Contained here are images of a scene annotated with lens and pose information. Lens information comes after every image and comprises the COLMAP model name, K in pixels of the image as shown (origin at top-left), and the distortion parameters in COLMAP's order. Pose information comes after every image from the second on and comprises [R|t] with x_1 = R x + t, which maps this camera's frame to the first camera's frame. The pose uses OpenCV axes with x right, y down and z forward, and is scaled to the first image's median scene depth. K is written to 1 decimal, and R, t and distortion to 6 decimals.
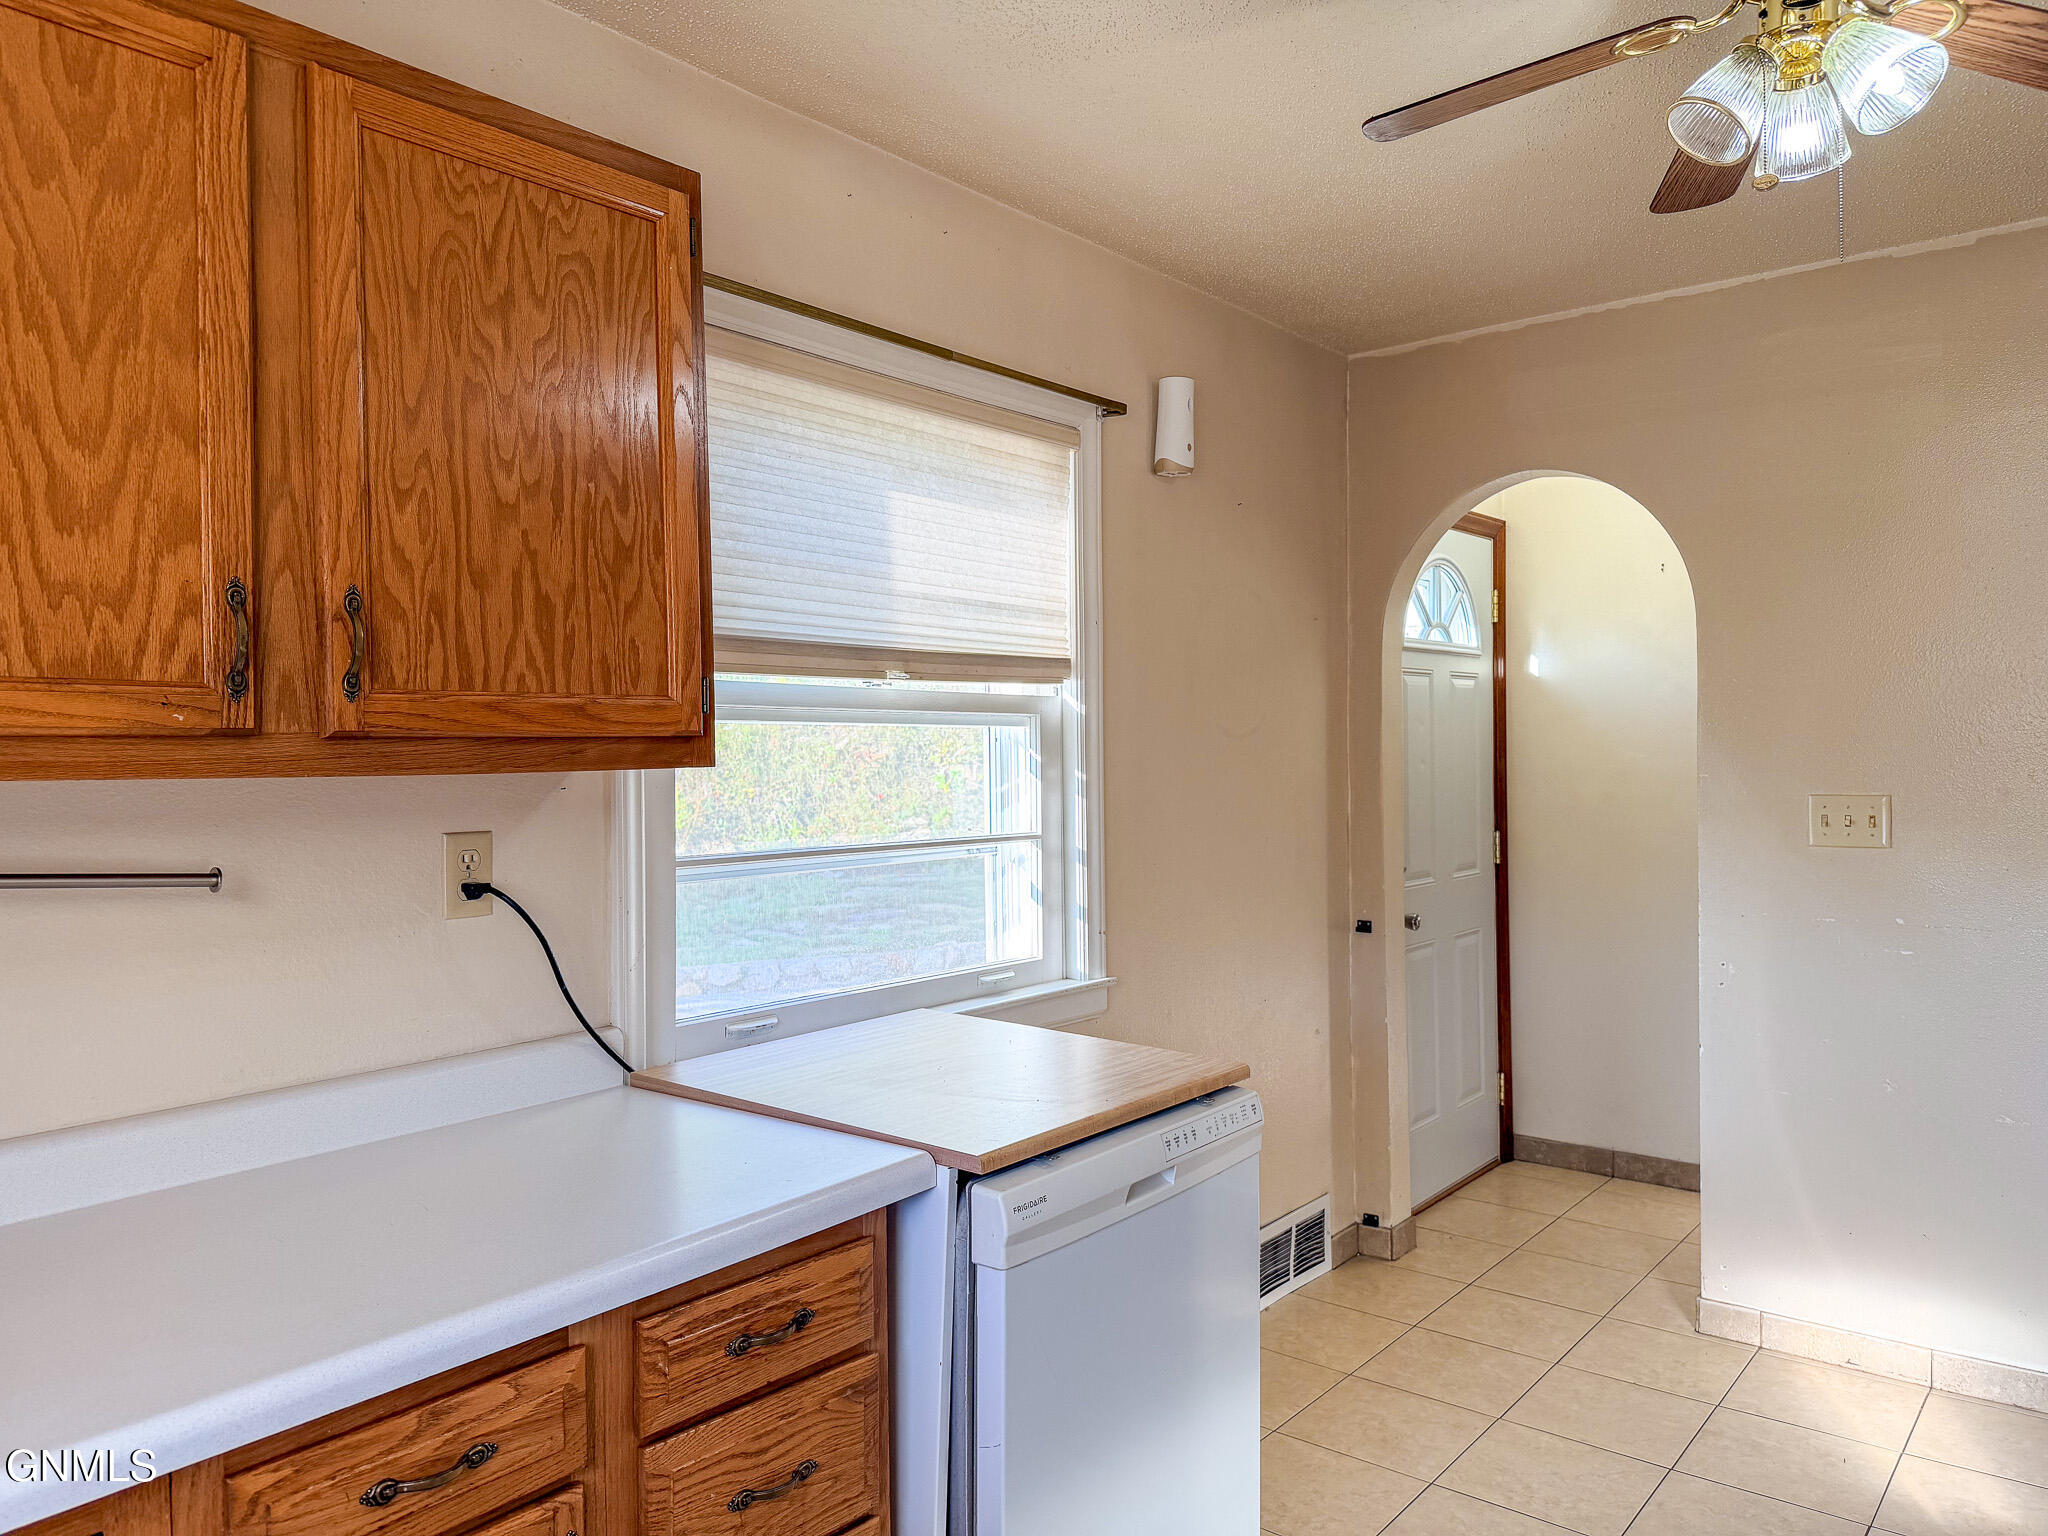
lens RADIAL K [[1416.6, 0, 1032.8], [0, 1416.6, 764.5], [0, 0, 1]] dist [0.070725, -0.094229]
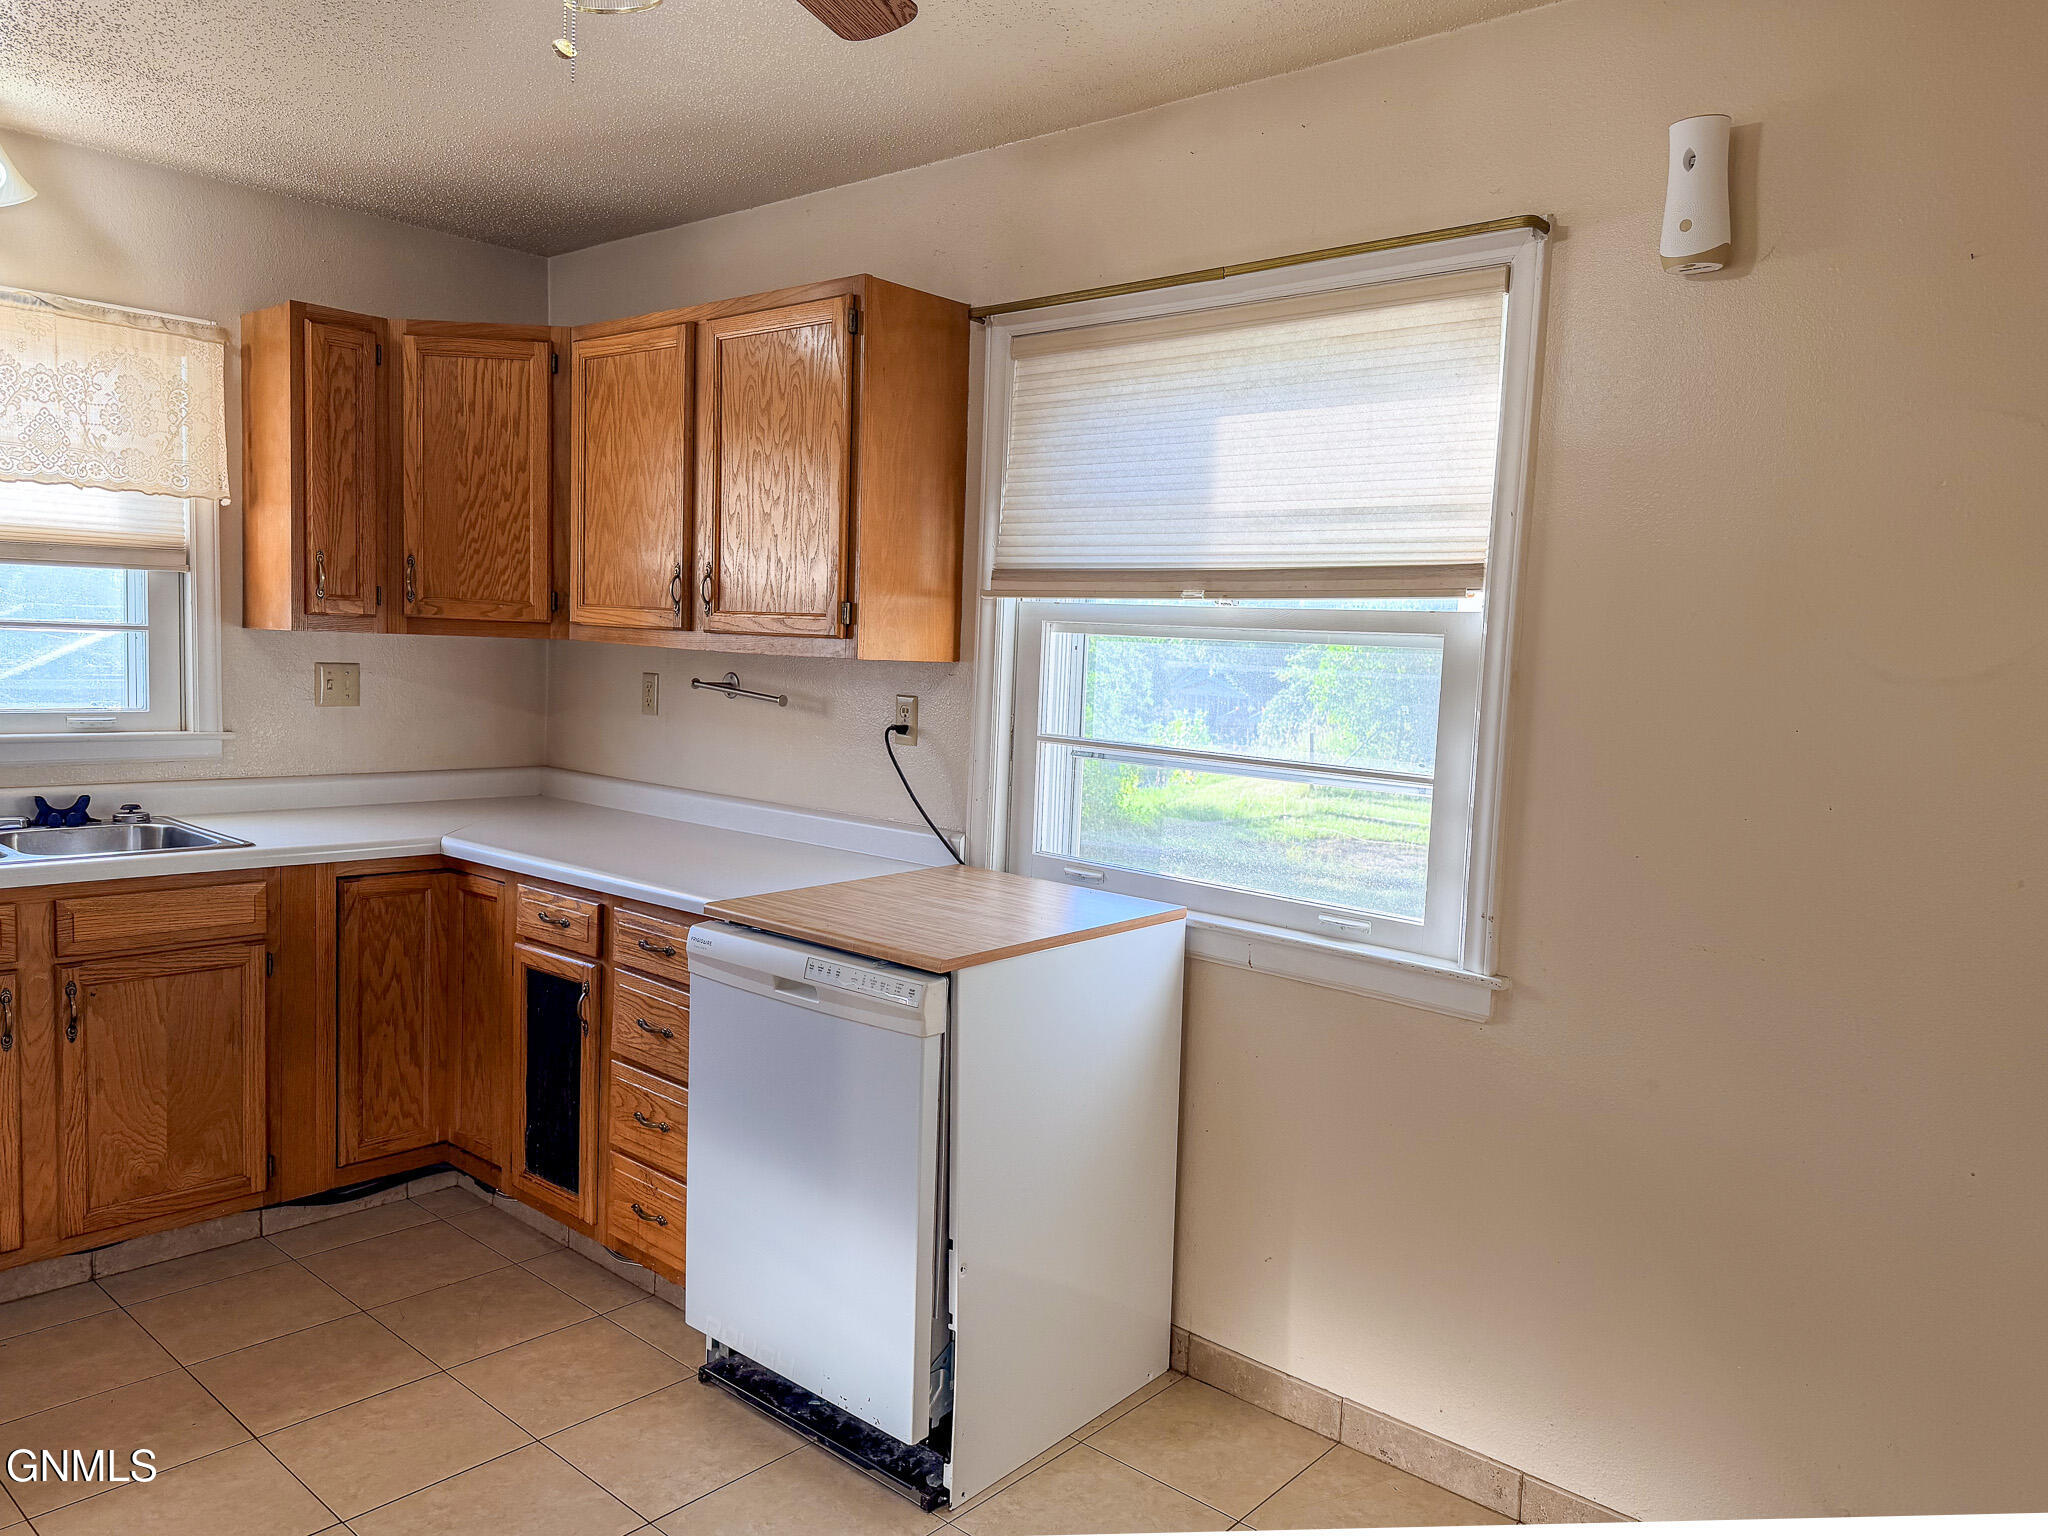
lens RADIAL K [[1416.6, 0, 1012.2], [0, 1416.6, 774.3], [0, 0, 1]] dist [0.070725, -0.094229]
pose [[-0.033194, 0.097755, -0.994657, 0.960731], [-0.053642, 0.993597, 0.099441, -0.026416], [0.998008, 0.056656, -0.027738, 0.877733]]
